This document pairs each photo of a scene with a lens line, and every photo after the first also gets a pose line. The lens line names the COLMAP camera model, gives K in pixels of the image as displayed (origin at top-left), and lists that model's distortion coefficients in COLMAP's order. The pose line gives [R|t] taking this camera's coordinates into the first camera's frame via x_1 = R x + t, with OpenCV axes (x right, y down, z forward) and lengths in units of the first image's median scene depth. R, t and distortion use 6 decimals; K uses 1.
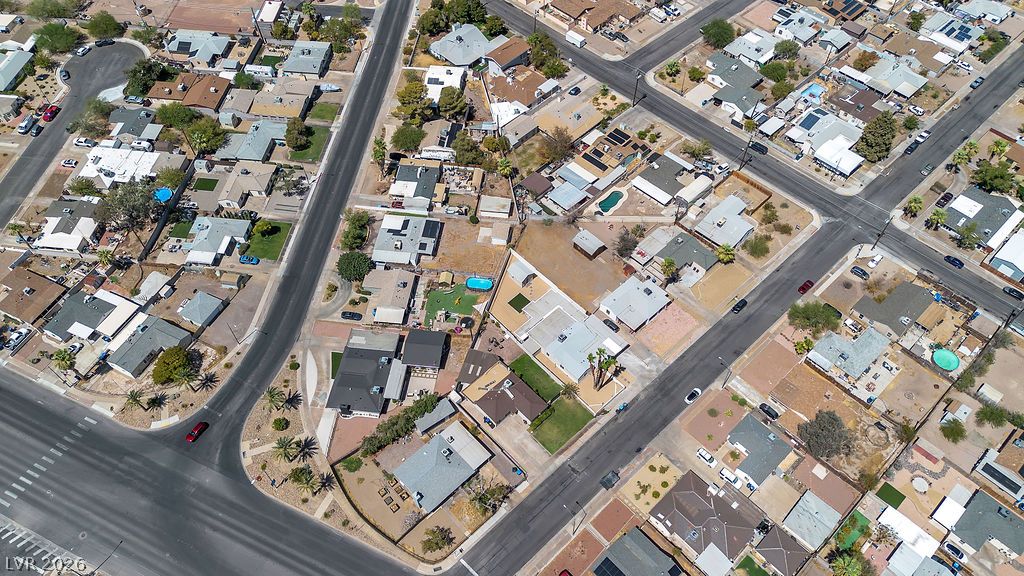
lens RADIAL K [[736.1, 0, 512.7], [0, 736.1, 283.1], [0, 0, 1]] dist [0.069839, -0.063322]
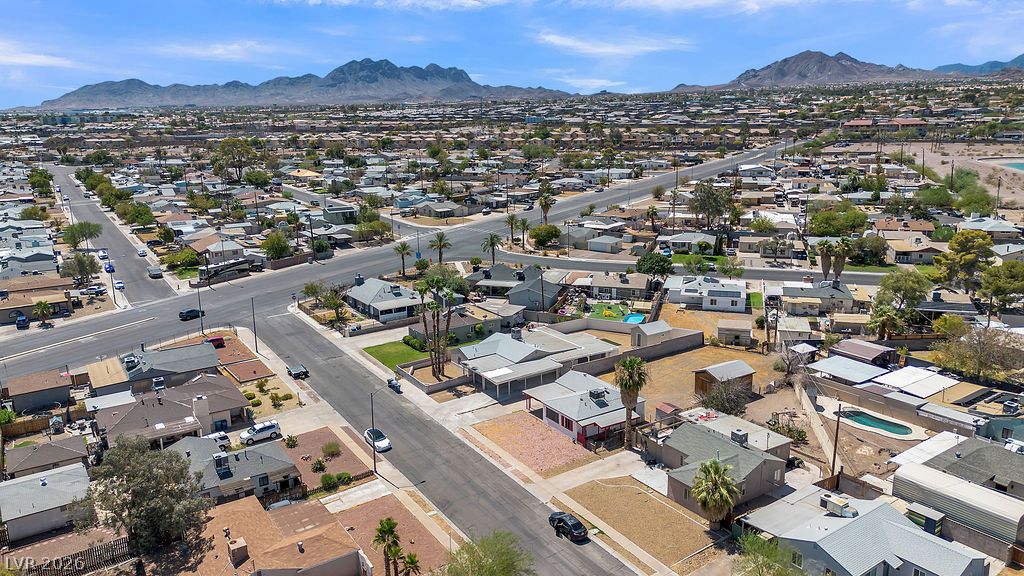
lens RADIAL K [[736.1, 0, 512.7], [0, 736.1, 283.1], [0, 0, 1]] dist [0.069839, -0.063322]
pose [[-0.169462, 0.239831, -0.955910, 0.707476], [-0.780859, 0.559092, 0.278702, -0.136220], [0.601283, 0.793660, 0.092530, 0.915246]]
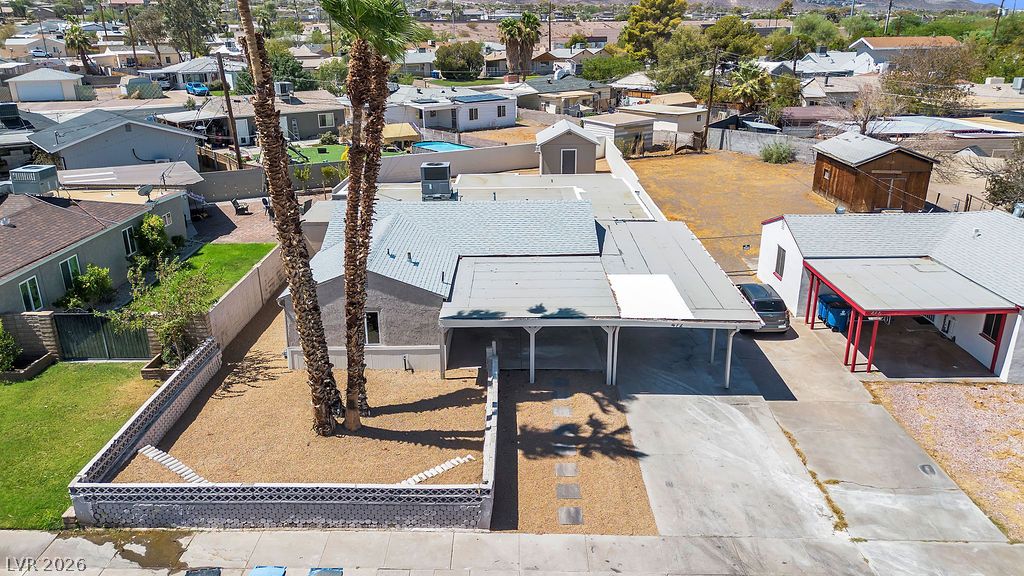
lens RADIAL K [[736.1, 0, 512.7], [0, 736.1, 283.1], [0, 0, 1]] dist [0.069839, -0.063322]
pose [[0.725345, 0.235128, -0.646985, 0.215050], [-0.553844, 0.757492, -0.345634, 0.152178], [0.408818, 0.609032, 0.679667, 0.909982]]
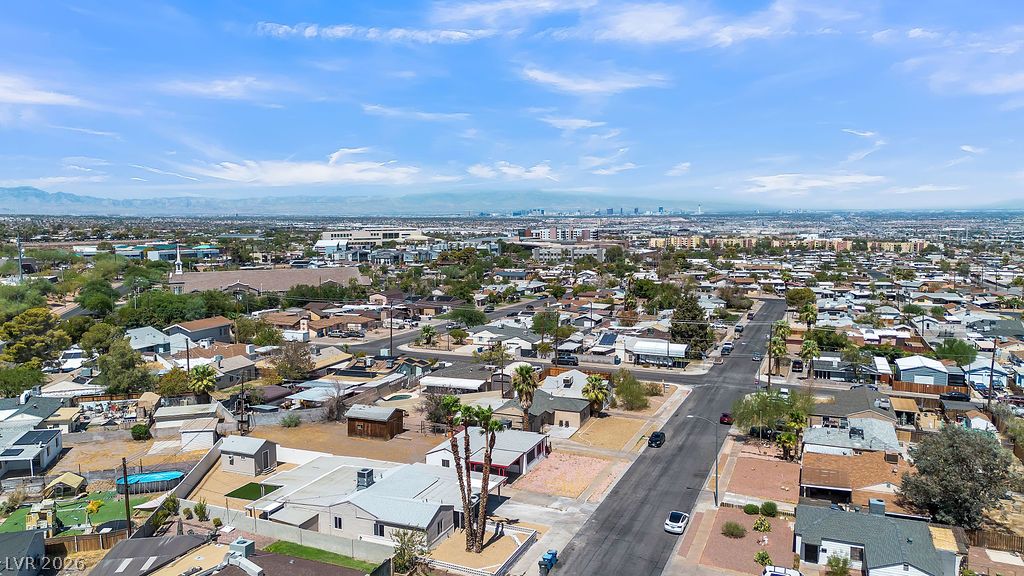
lens RADIAL K [[736.1, 0, 512.7], [0, 736.1, 283.1], [0, 0, 1]] dist [0.069839, -0.063322]
pose [[0.912558, -0.027392, 0.408028, -0.029558], [0.323754, 0.657958, -0.679908, 0.331119], [-0.249842, 0.752556, 0.609293, 0.635350]]
